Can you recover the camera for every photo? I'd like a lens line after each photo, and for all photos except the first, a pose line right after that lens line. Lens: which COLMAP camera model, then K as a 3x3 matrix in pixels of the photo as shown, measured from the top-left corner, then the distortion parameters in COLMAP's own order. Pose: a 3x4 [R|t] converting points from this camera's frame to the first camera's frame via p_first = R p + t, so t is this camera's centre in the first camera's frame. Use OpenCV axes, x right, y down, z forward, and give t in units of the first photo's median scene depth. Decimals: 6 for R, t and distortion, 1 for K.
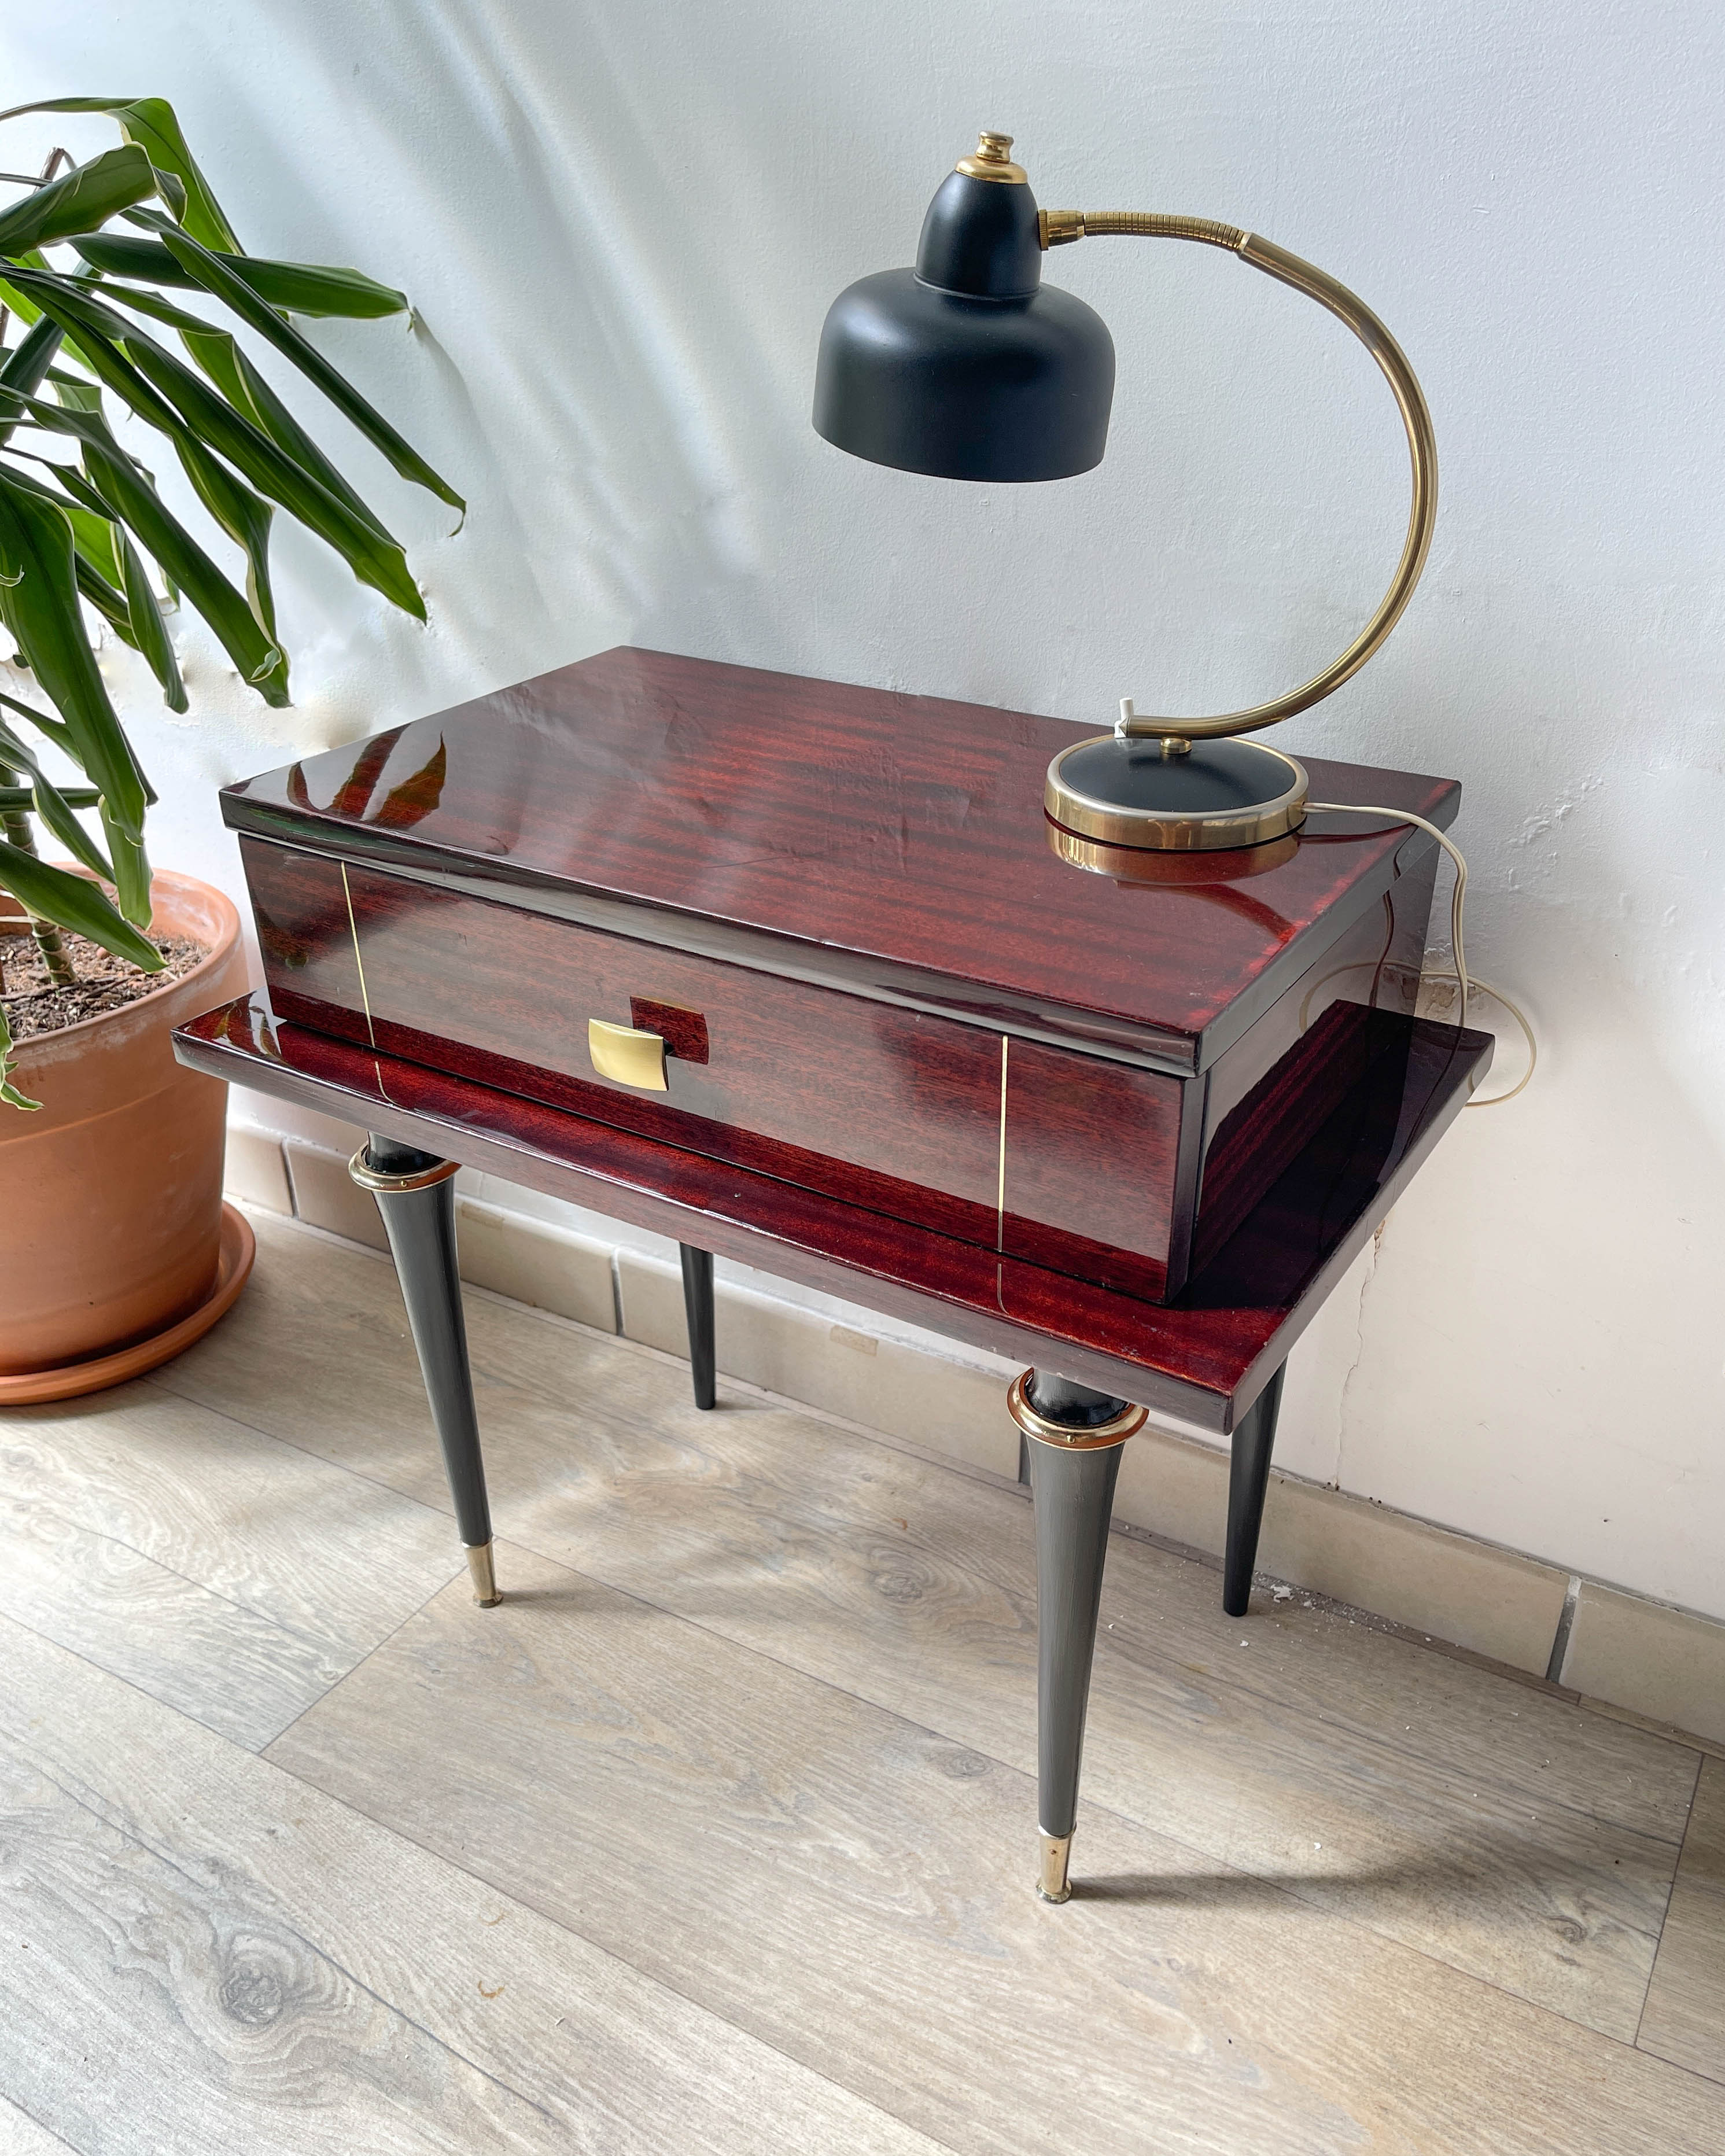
lens RADIAL K [[1793.9, 0, 859.1], [0, 1793.9, 1117.9], [0, 0, 1]] dist [0.075479, -0.108396]
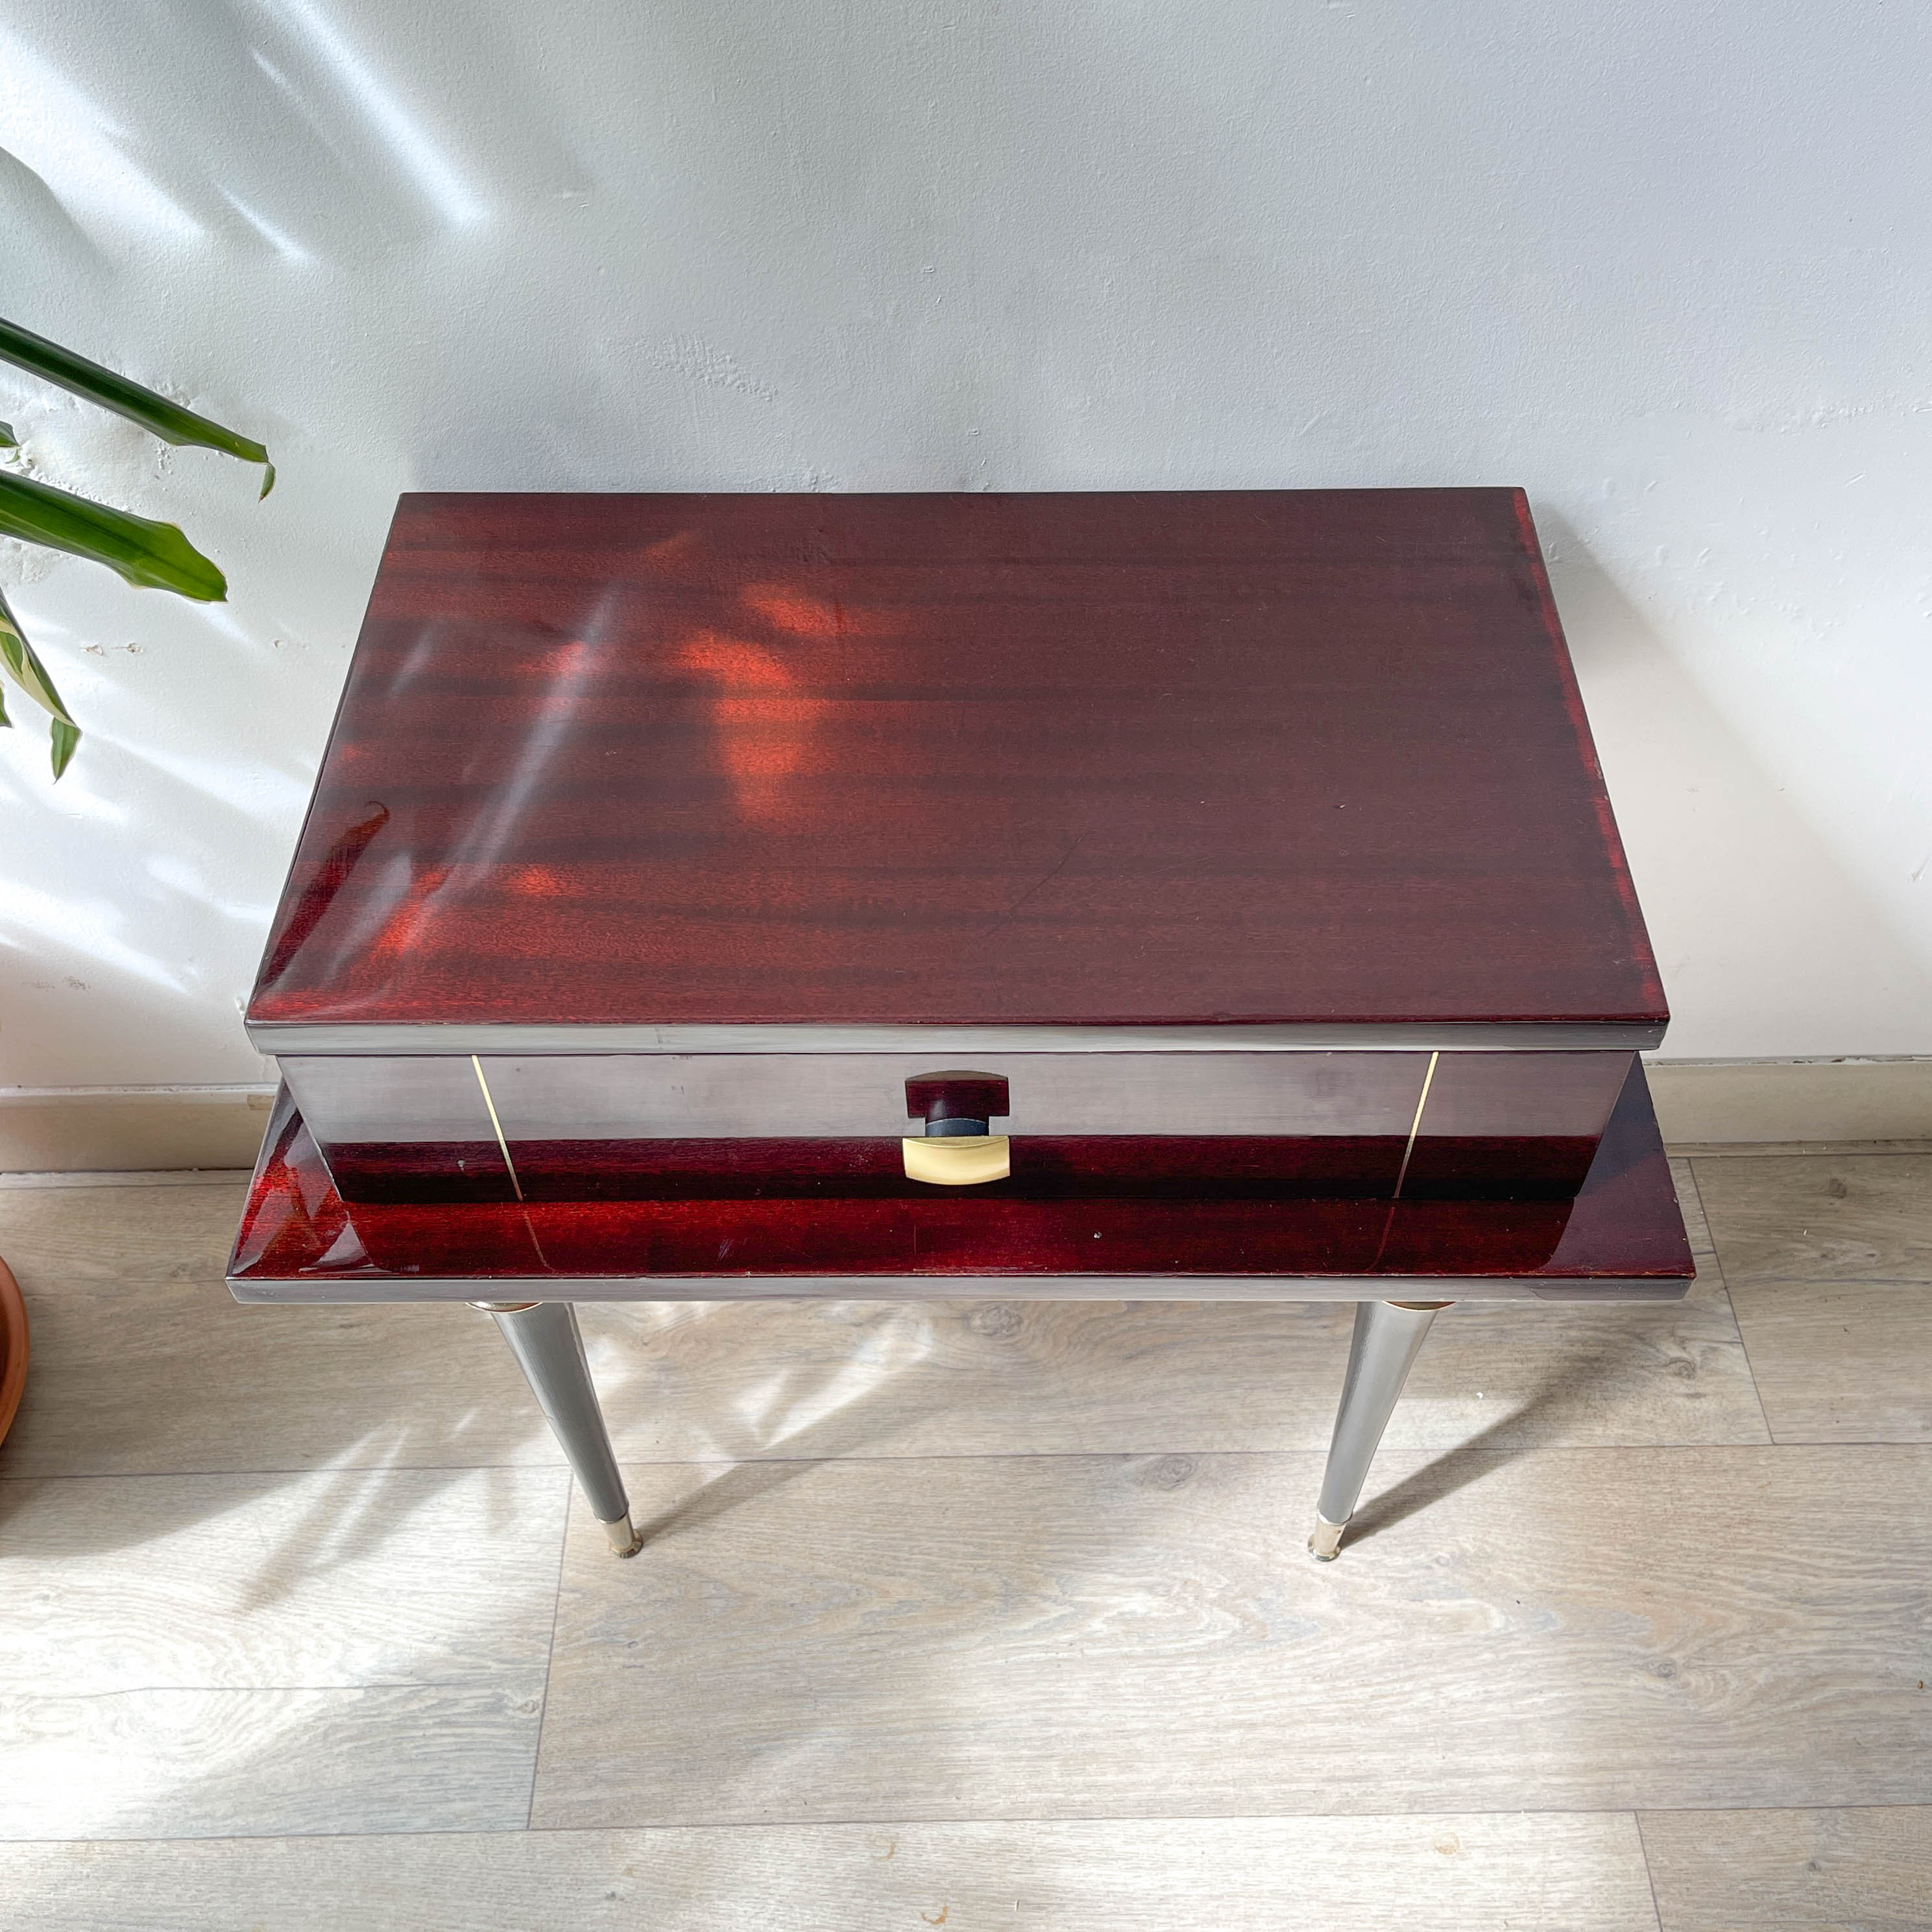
lens RADIAL K [[2027.8, 0, 970.7], [0, 2027.8, 976.5], [0, 0, 1]] dist [0.026479, 0.000000]
pose [[0.850325, -0.399160, 0.342957, -0.348836], [0.252458, 0.881207, 0.399674, -0.416032], [-0.461750, -0.253270, 0.850083, 0.140113]]
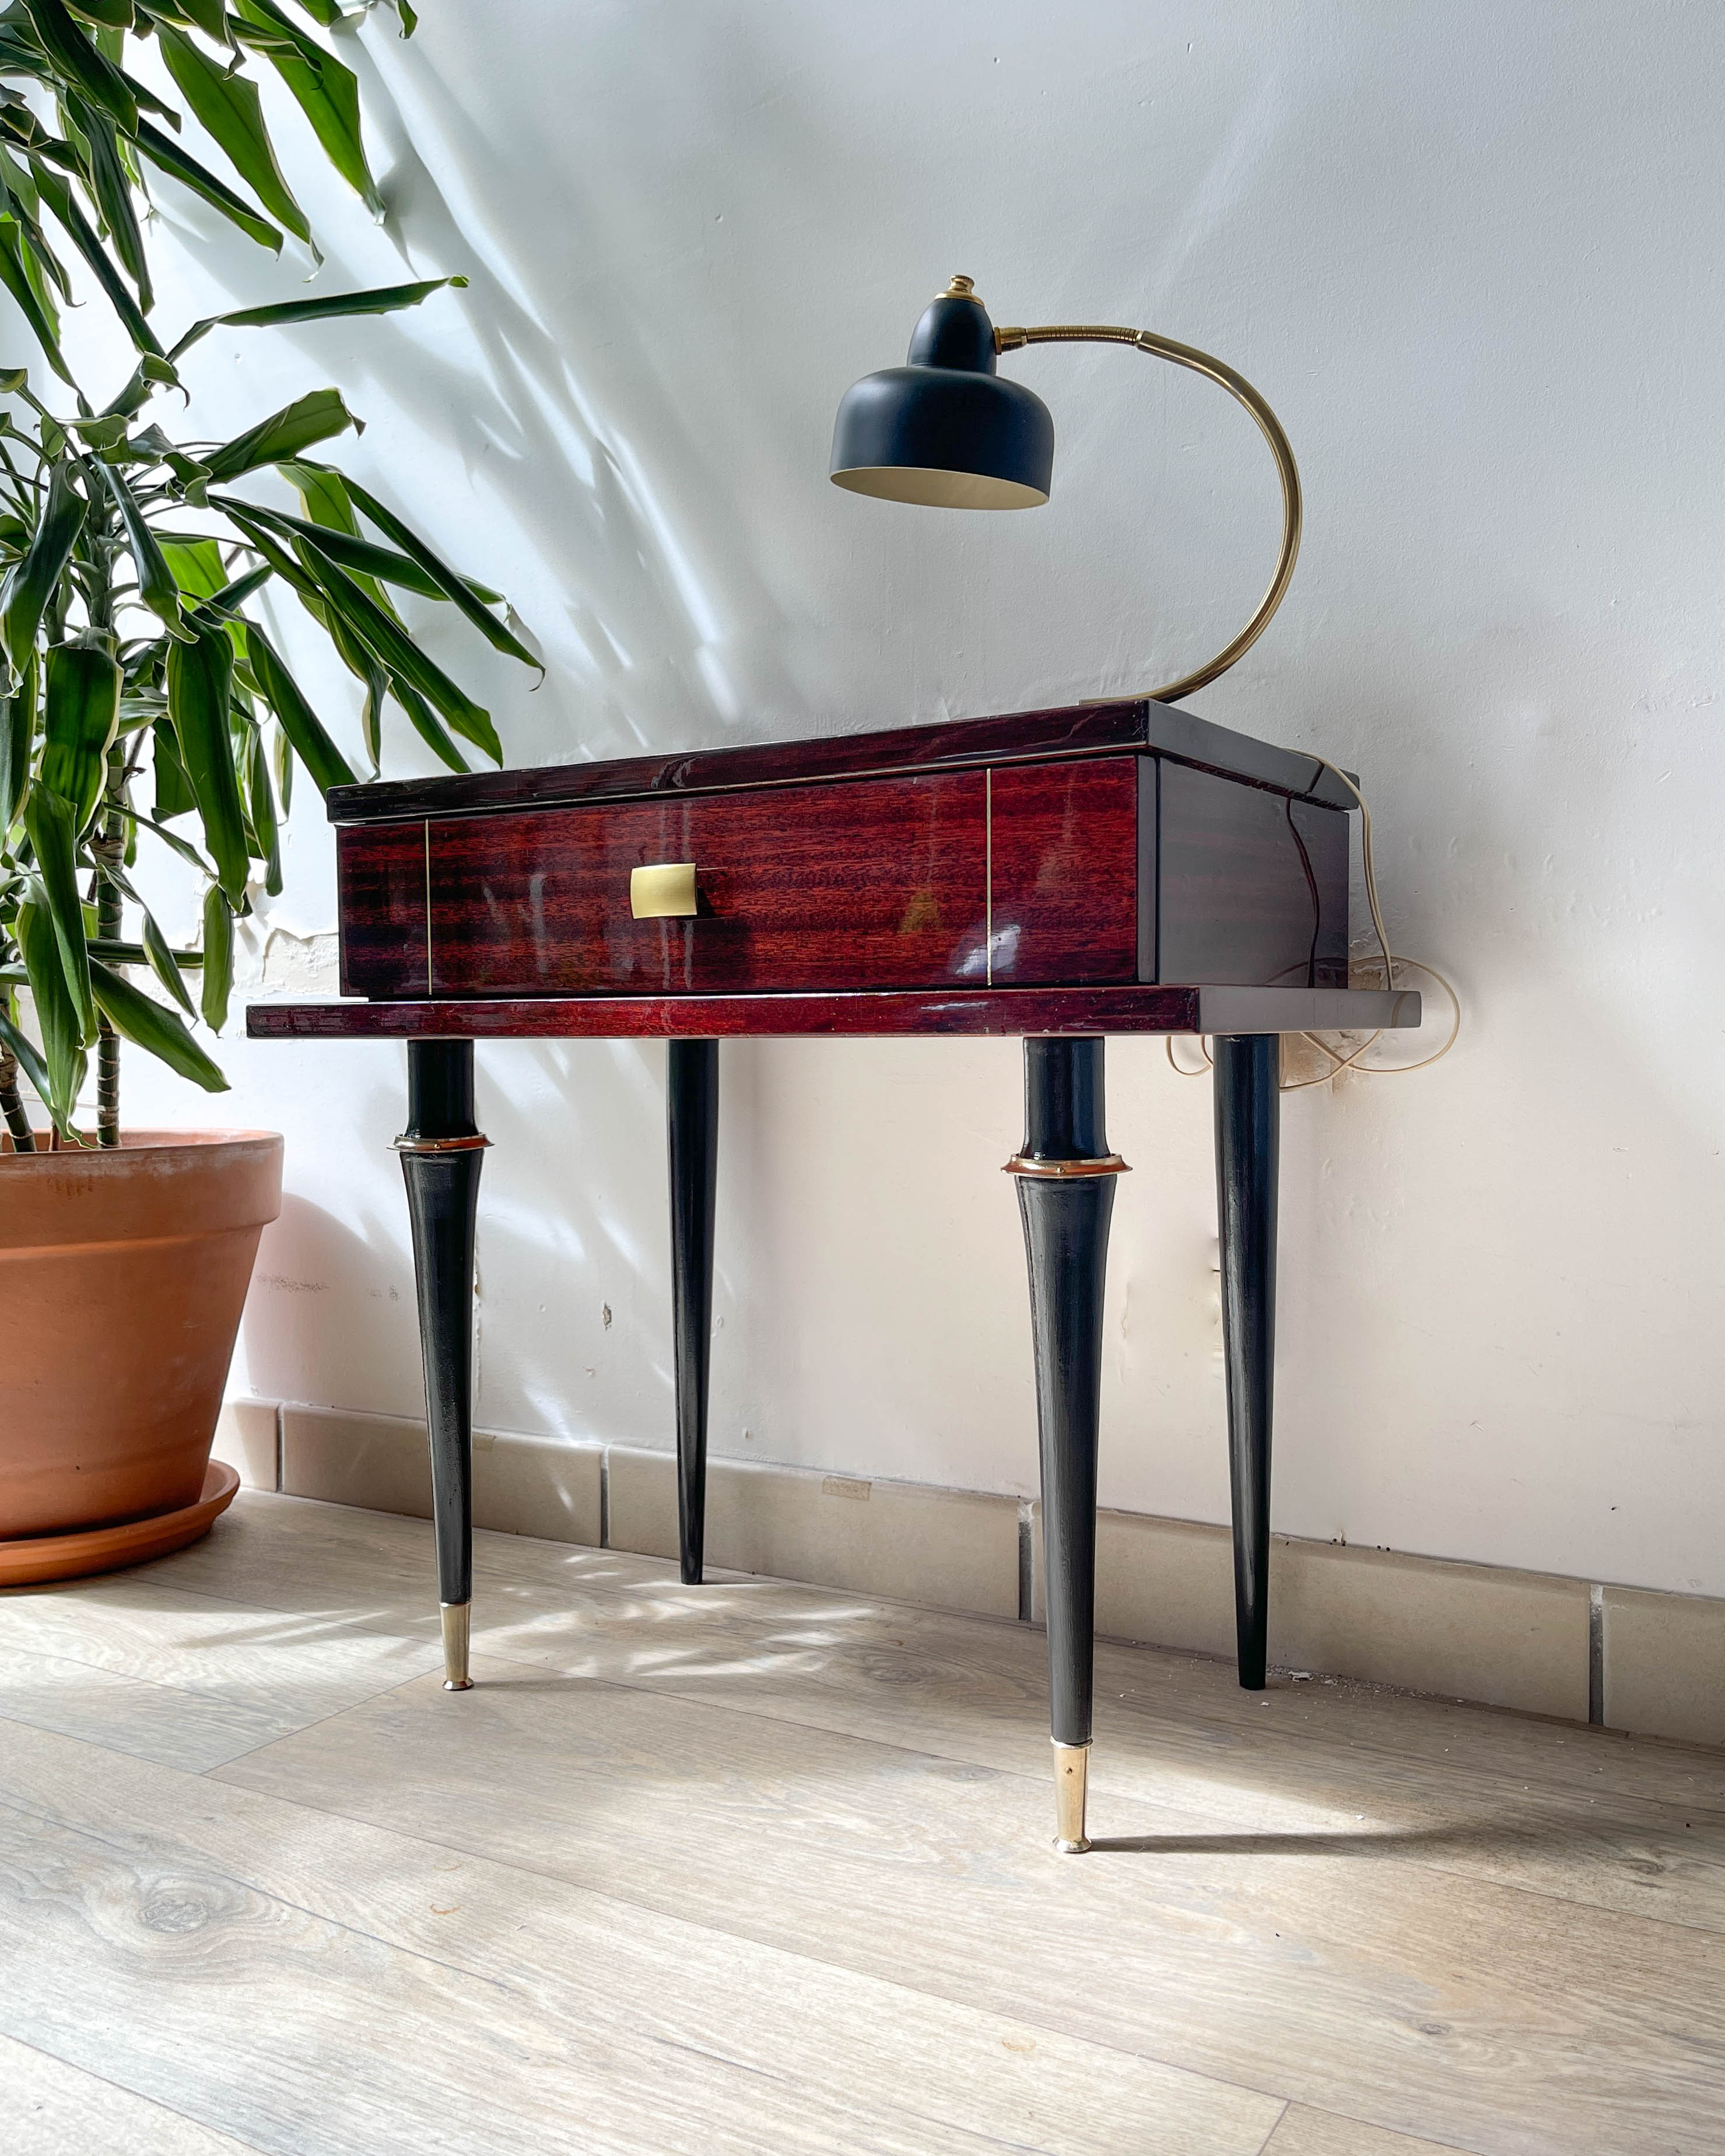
lens RADIAL K [[1793.9, 0, 849.5], [0, 1793.9, 1079.2], [0, 0, 1]] dist [0.075479, -0.108396]
pose [[0.999947, 0.007632, 0.006873, -0.012928], [-0.003590, 0.886704, -0.462323, 0.500325], [-0.009623, 0.462274, 0.886685, 0.021602]]
